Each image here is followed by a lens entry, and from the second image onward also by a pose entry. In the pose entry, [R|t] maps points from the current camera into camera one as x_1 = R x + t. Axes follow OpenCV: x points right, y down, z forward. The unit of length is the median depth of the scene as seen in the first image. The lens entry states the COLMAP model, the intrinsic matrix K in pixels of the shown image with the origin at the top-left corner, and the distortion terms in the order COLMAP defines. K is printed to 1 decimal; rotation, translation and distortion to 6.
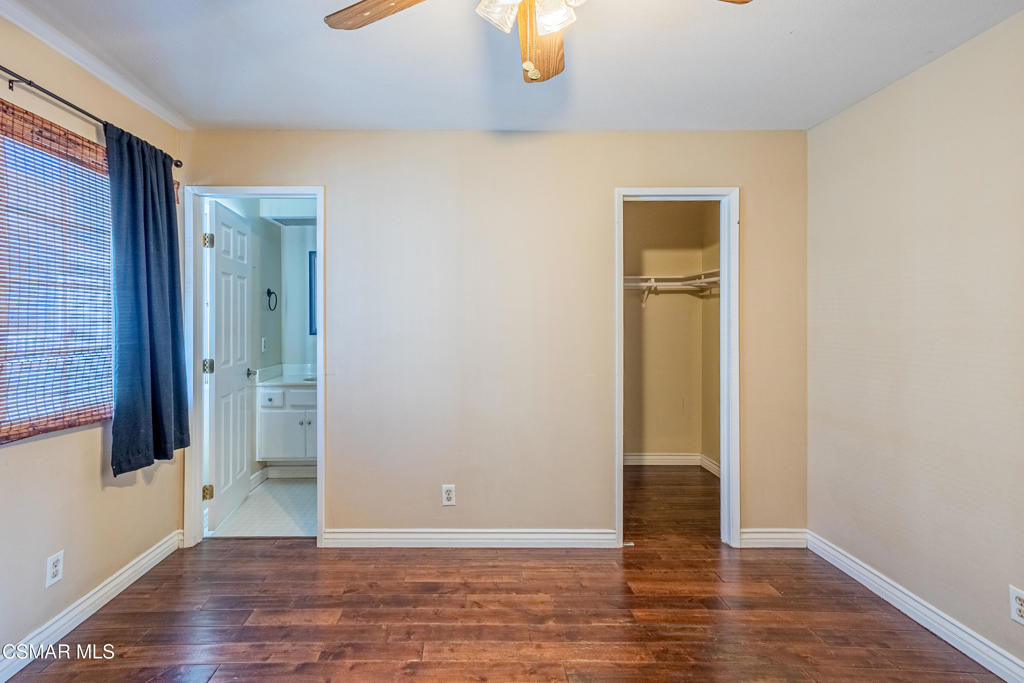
lens RADIAL K [[495.7, 0, 502.2], [0, 495.7, 332.6], [0, 0, 1]] dist [-0.002470, 0.000591]
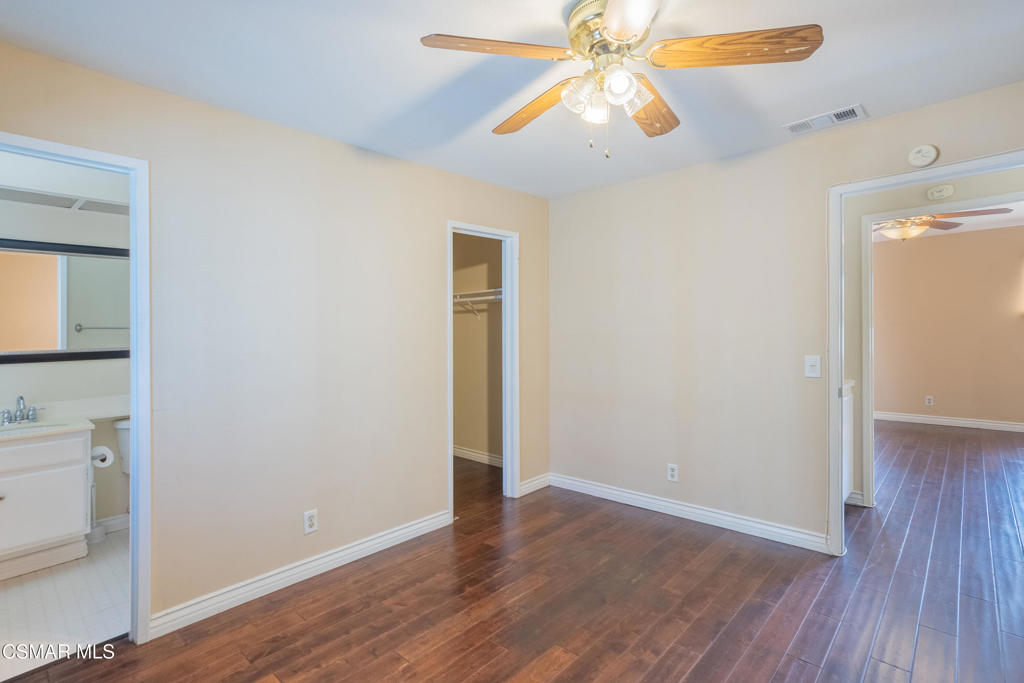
lens RADIAL K [[495.7, 0, 502.2], [0, 495.7, 332.6], [0, 0, 1]] dist [-0.002470, 0.000591]
pose [[0.687162, -0.019519, 0.726242, -0.537528], [0.029049, 0.999578, -0.000620, -0.016911], [-0.725923, 0.021523, 0.687439, 0.089763]]
